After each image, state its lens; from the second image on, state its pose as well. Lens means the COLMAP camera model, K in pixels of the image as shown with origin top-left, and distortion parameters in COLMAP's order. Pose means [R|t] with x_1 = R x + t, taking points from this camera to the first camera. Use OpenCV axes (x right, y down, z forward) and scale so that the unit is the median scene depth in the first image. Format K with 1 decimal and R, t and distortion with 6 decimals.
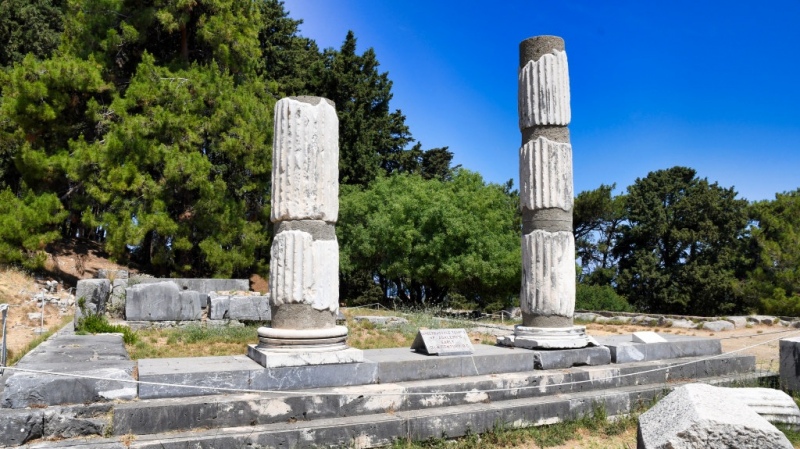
lens RADIAL K [[586.8, 0, 405.2], [0, 586.8, 230.4], [0, 0, 1]] dist [-0.093562, 0.032381]
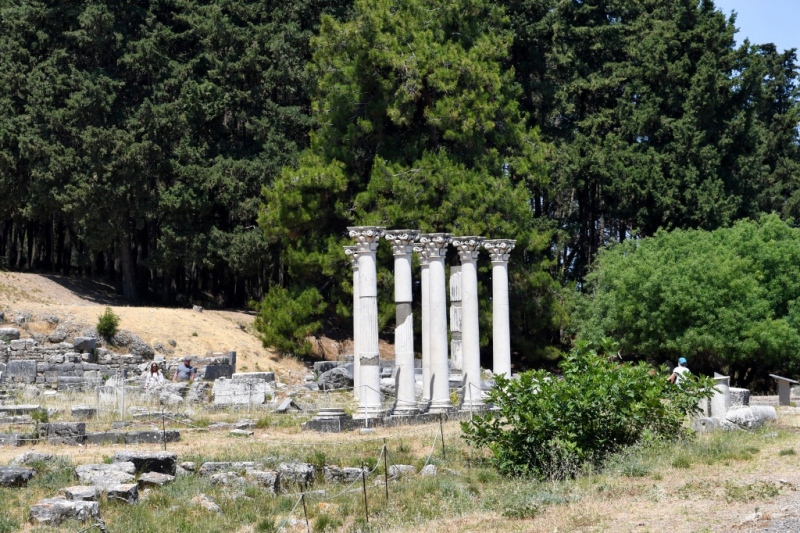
lens RADIAL K [[2317.6, 0, 397.5], [0, 2317.6, 266.0], [0, 0, 1]] dist [0.562343, 0.000000]
pose [[0.863746, -0.040474, -0.502299, 1.834338], [0.063051, 0.997616, 0.028036, -0.225697], [0.499967, -0.055887, 0.864239, -2.886687]]
